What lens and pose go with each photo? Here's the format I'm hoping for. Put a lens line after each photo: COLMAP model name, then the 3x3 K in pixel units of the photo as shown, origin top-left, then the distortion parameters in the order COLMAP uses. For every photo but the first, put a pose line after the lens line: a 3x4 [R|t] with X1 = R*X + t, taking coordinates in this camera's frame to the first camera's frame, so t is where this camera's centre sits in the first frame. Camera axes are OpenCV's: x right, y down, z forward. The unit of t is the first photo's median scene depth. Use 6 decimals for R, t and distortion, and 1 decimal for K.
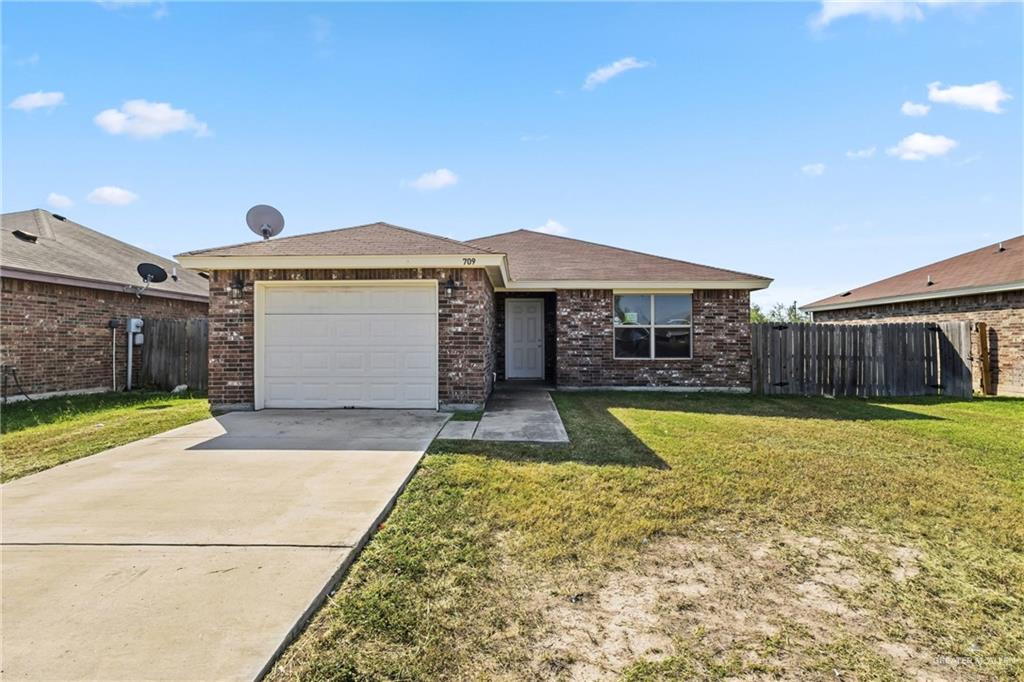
lens RADIAL K [[541.9, 0, 512.0], [0, 541.9, 341.0], [0, 0, 1]] dist [-0.000848, -0.000070]
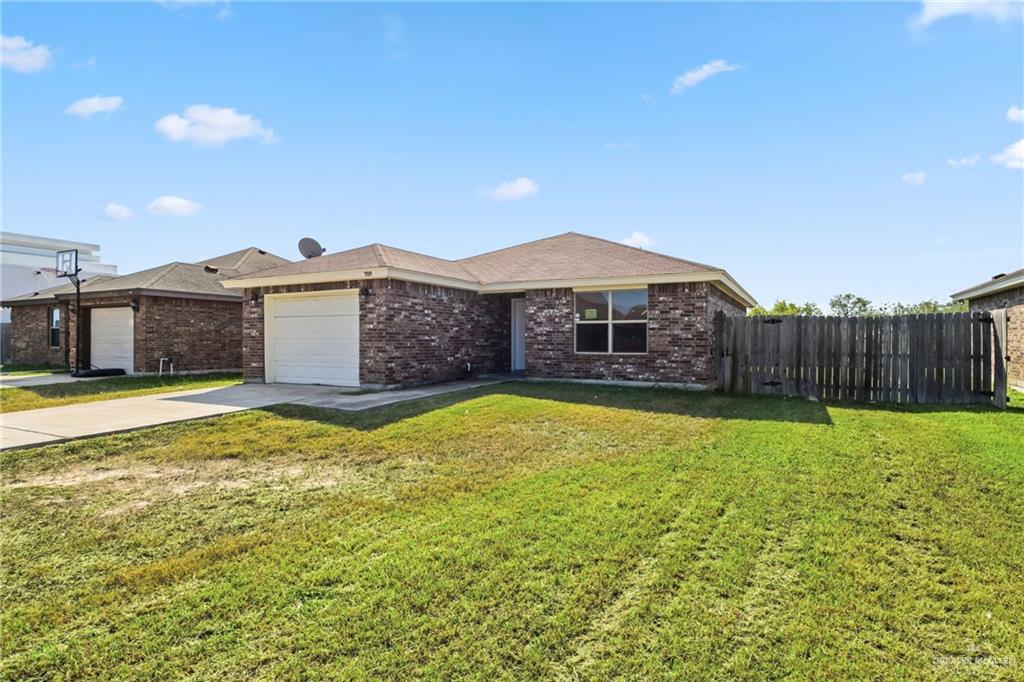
lens RADIAL K [[541.9, 0, 512.0], [0, 541.9, 341.0], [0, 0, 1]] dist [-0.000848, -0.000070]
pose [[0.895809, 0.001708, -0.444436, 0.554765], [-0.000771, 0.999997, 0.002289, 0.007128], [0.444439, -0.001708, 0.895808, -0.005949]]
